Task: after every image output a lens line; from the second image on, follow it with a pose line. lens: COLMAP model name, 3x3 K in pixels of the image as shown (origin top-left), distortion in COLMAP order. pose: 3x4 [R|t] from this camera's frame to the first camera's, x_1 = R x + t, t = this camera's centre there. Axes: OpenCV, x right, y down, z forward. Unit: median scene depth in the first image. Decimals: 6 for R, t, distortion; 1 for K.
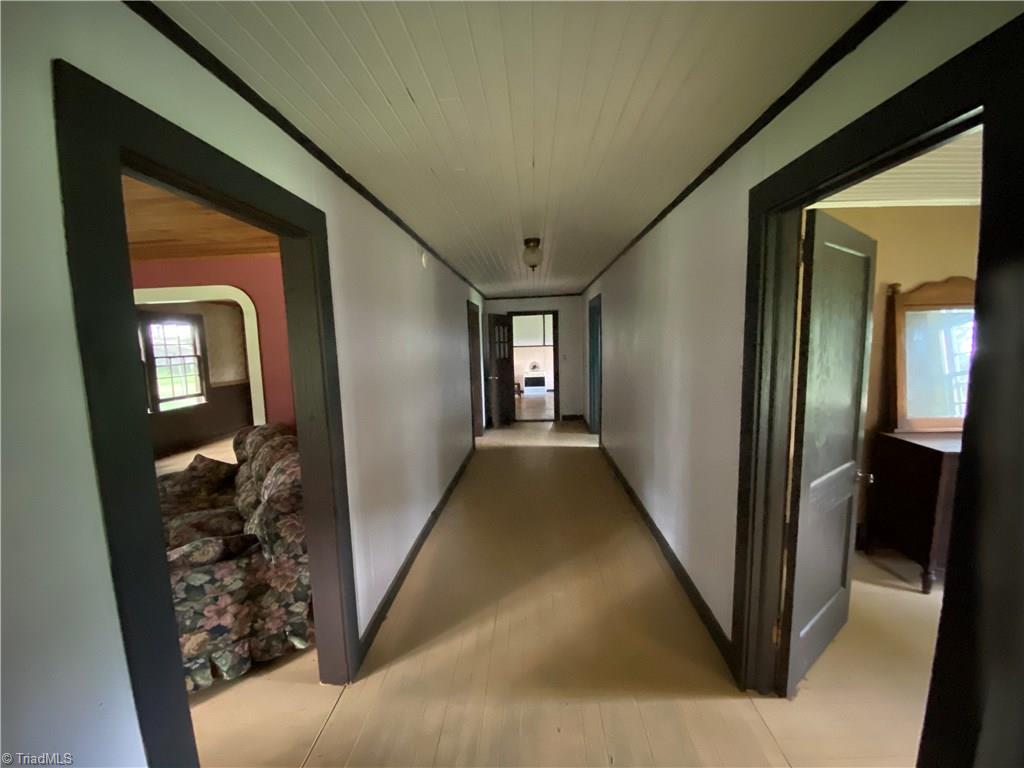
lens RADIAL K [[415.7, 0, 509.3], [0, 415.7, 386.0], [0, 0, 1]] dist [0.012757, -0.017430]
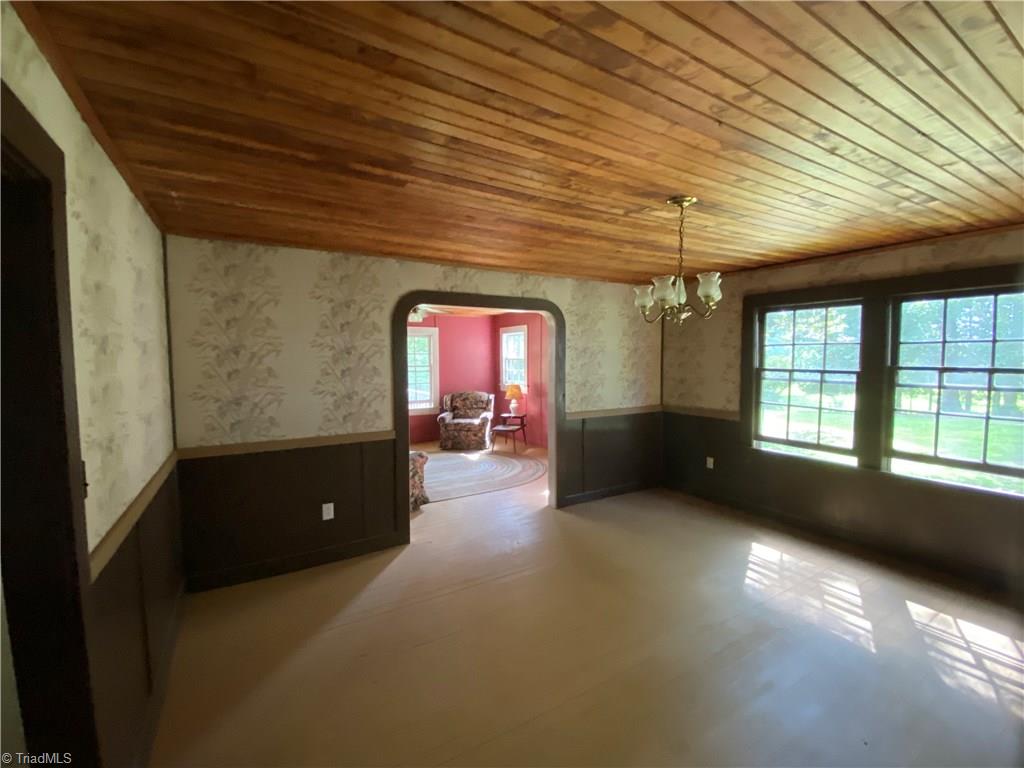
lens RADIAL K [[440.2, 0, 514.5], [0, 440.2, 386.5], [0, 0, 1]] dist [0.055995, -0.033771]
pose [[-0.821237, 0.066942, -0.566647, -0.278086], [-0.037083, 0.984733, 0.170078, -0.220457], [0.569382, 0.160687, -0.806216, 2.128765]]
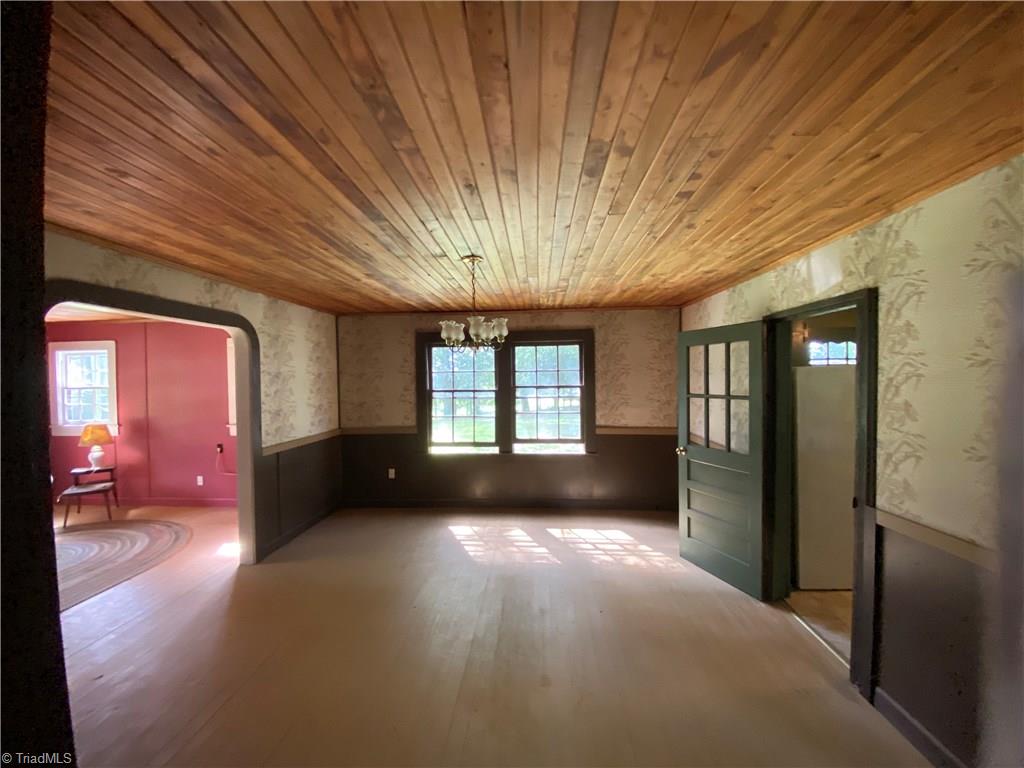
lens RADIAL K [[410.9, 0, 510.7], [0, 410.9, 386.4], [0, 0, 1]] dist [0.060041, -0.041703]
pose [[-0.012597, 0.045294, -0.998894, -0.089746], [-0.093368, 0.994556, 0.046275, -0.190744], [0.995552, 0.093848, -0.008299, 1.795985]]
